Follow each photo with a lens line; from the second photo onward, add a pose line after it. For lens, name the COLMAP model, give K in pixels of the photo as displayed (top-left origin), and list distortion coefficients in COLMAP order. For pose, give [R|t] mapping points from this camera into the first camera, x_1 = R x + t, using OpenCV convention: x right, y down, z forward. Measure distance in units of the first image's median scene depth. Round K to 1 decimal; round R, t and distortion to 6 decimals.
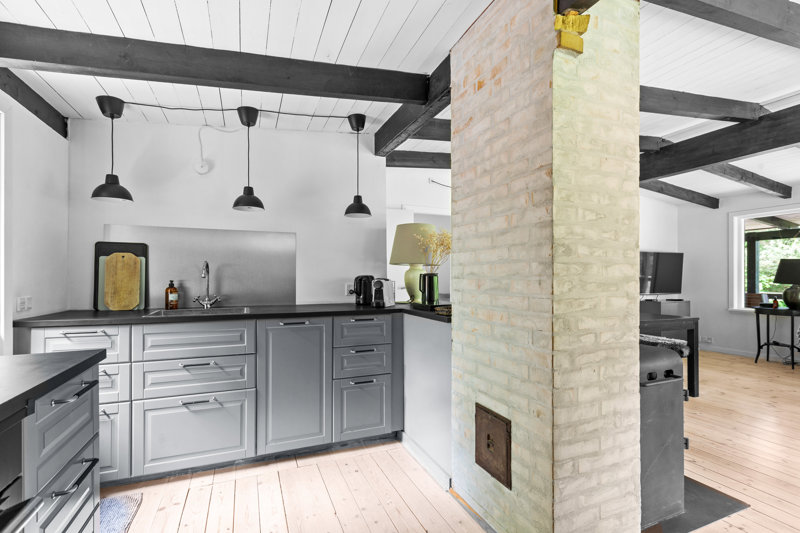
lens RADIAL K [[370.5, 0, 401.2], [0, 370.5, 272.3], [0, 0, 1]] dist [0.000674, 0.000046]
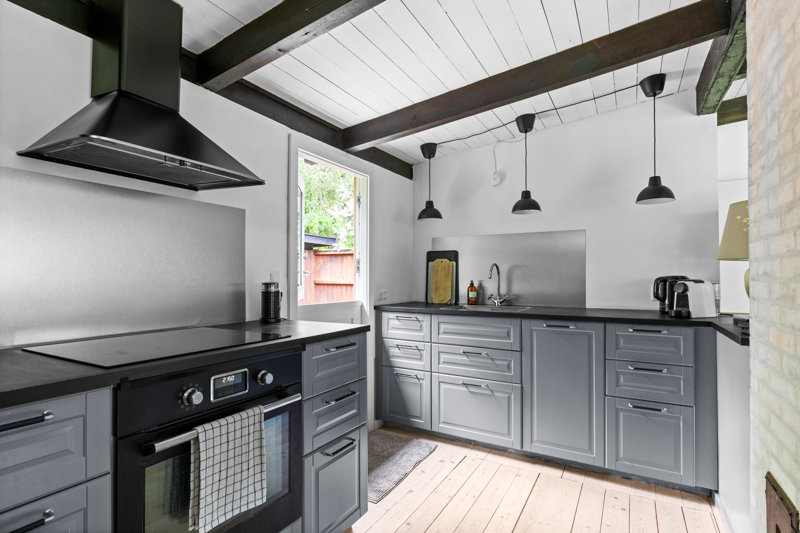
lens RADIAL K [[398.8, 0, 400.0], [0, 398.8, 266.5], [0, 0, 1]] dist [-0.001090, -0.001119]
pose [[0.604269, -0.021632, -0.796486, 0.275544], [0.010929, 0.999762, -0.018861, -0.001627], [0.796705, 0.002692, 0.604362, 0.046016]]
